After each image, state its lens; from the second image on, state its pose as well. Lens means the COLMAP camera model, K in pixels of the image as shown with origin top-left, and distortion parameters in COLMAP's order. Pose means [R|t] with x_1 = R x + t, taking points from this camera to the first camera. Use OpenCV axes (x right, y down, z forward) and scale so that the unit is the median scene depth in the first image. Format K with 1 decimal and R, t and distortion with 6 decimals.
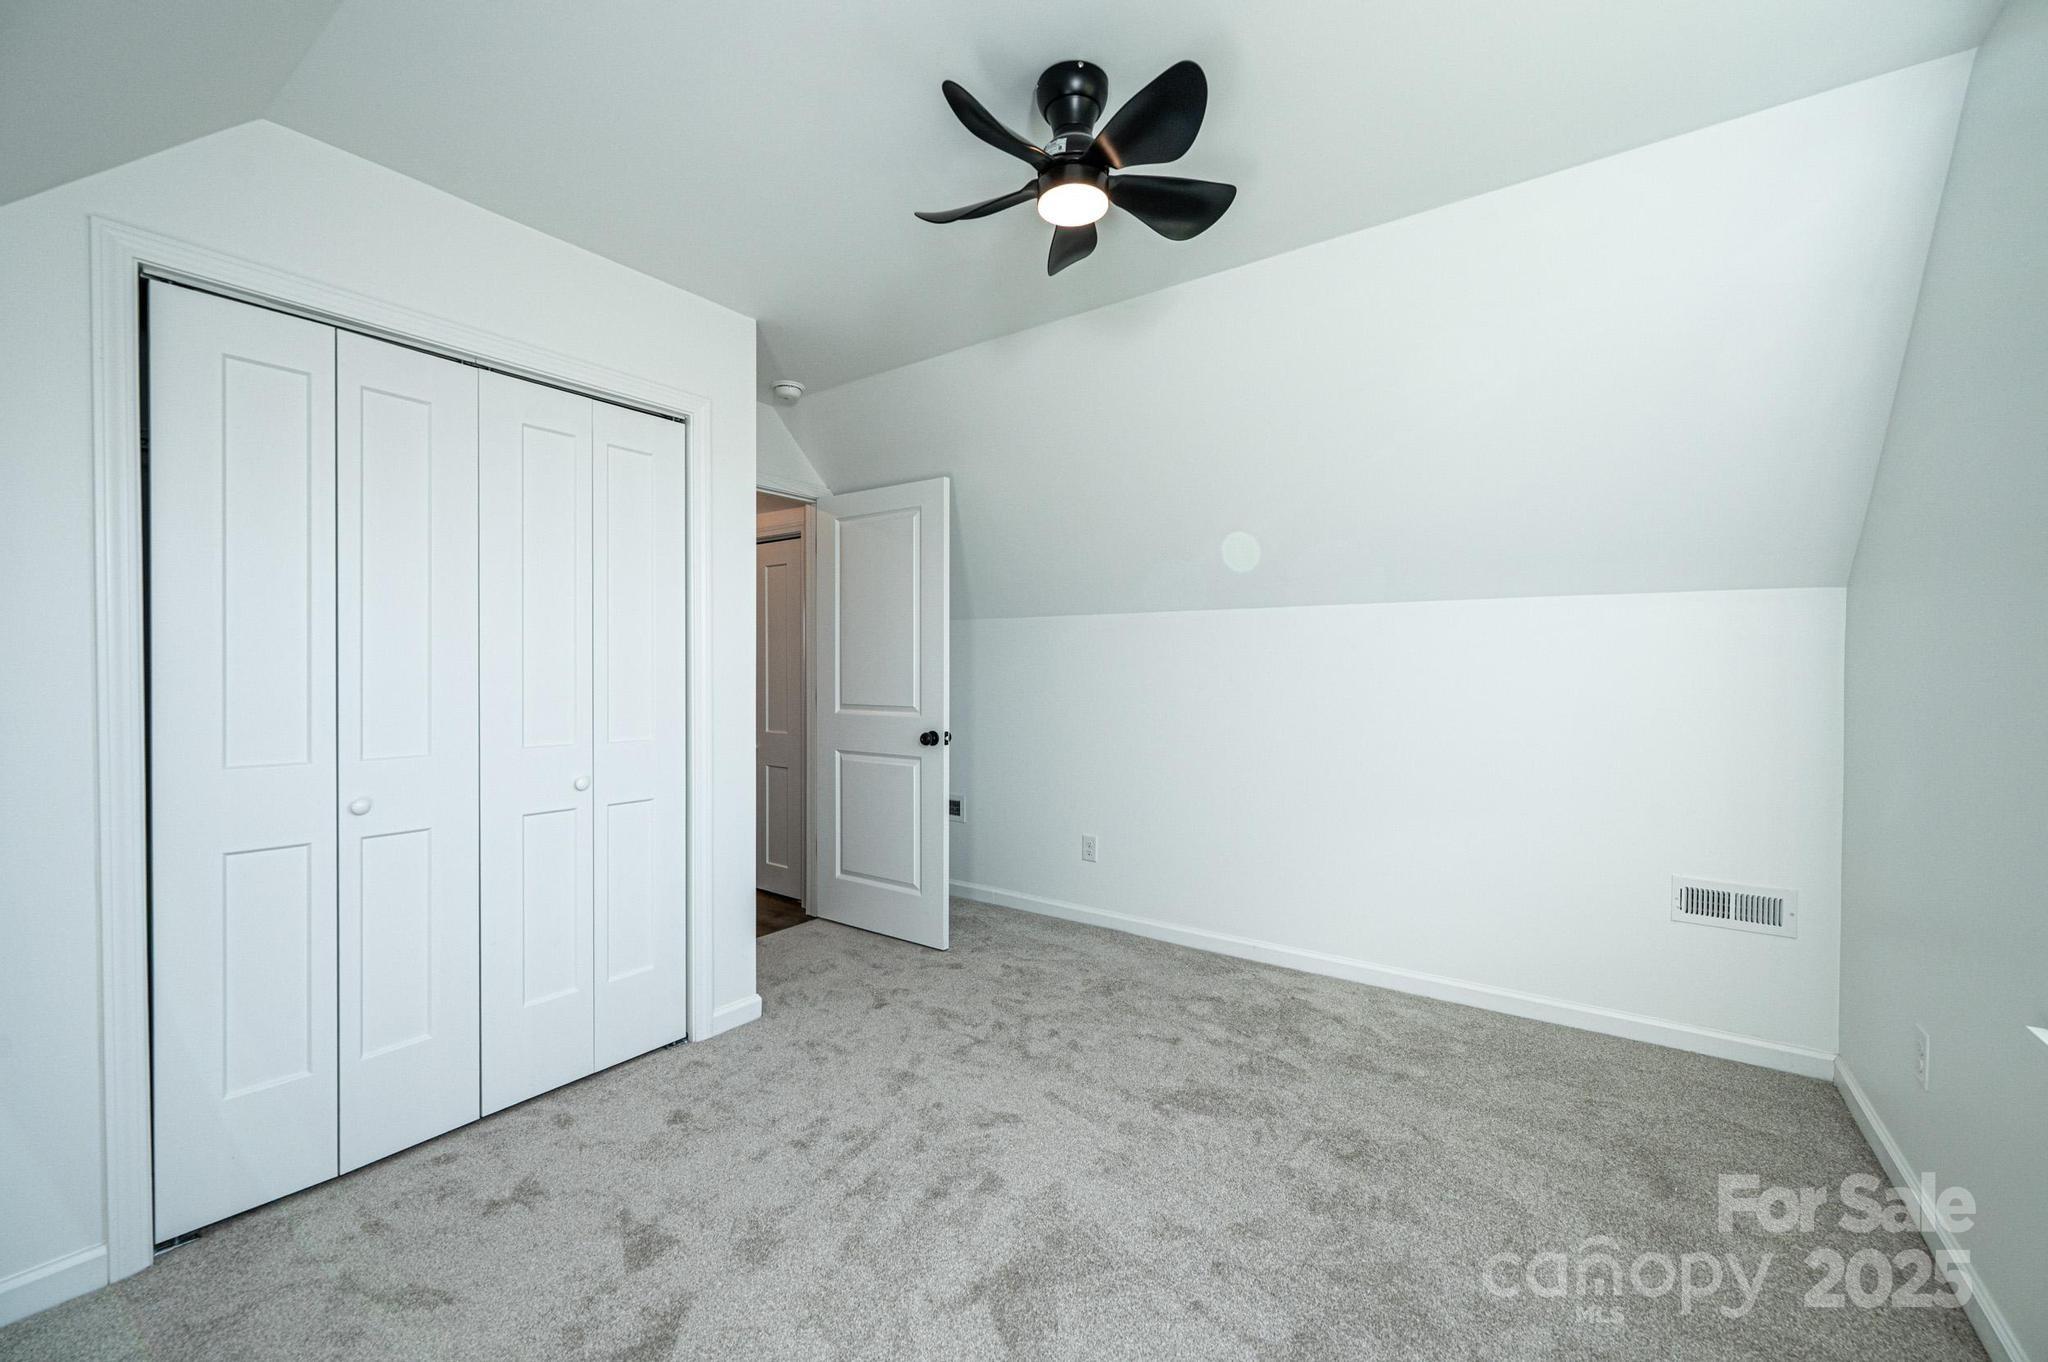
lens RADIAL K [[842.7, 0, 1026.5], [0, 842.7, 686.1], [0, 0, 1]] dist [0.002164, 0.000197]
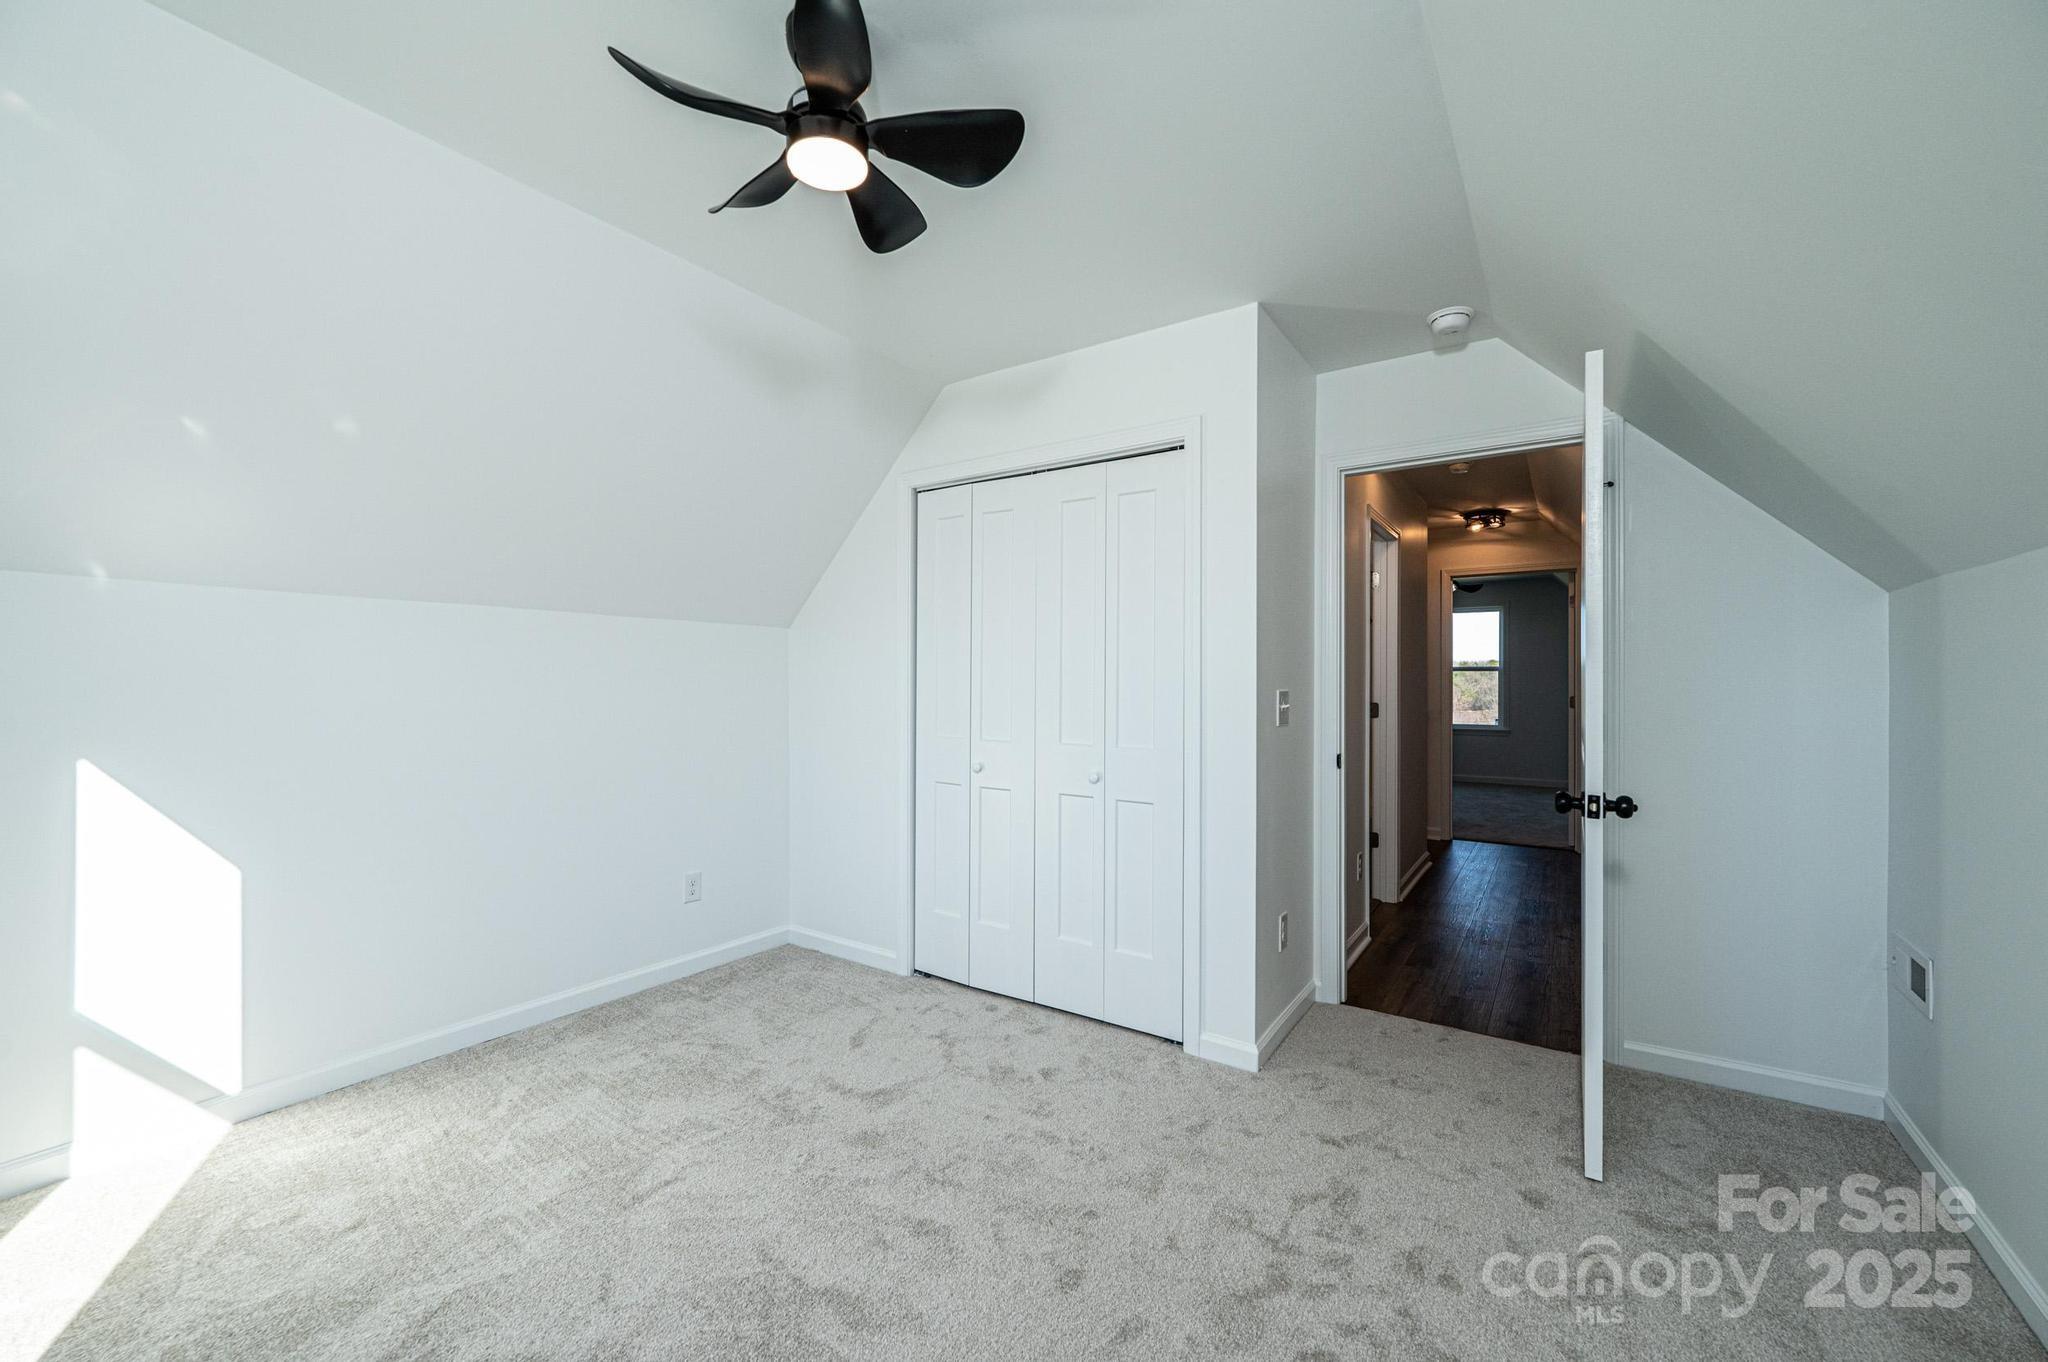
lens RADIAL K [[842.7, 0, 1028.1], [0, 842.7, 670.4], [0, 0, 1]] dist [0.002164, 0.000197]
pose [[0.006874, -0.003693, -0.999970, 0.698124], [-0.021406, 0.999763, -0.003839, -0.032486], [0.999747, 0.021432, 0.006794, 0.888960]]
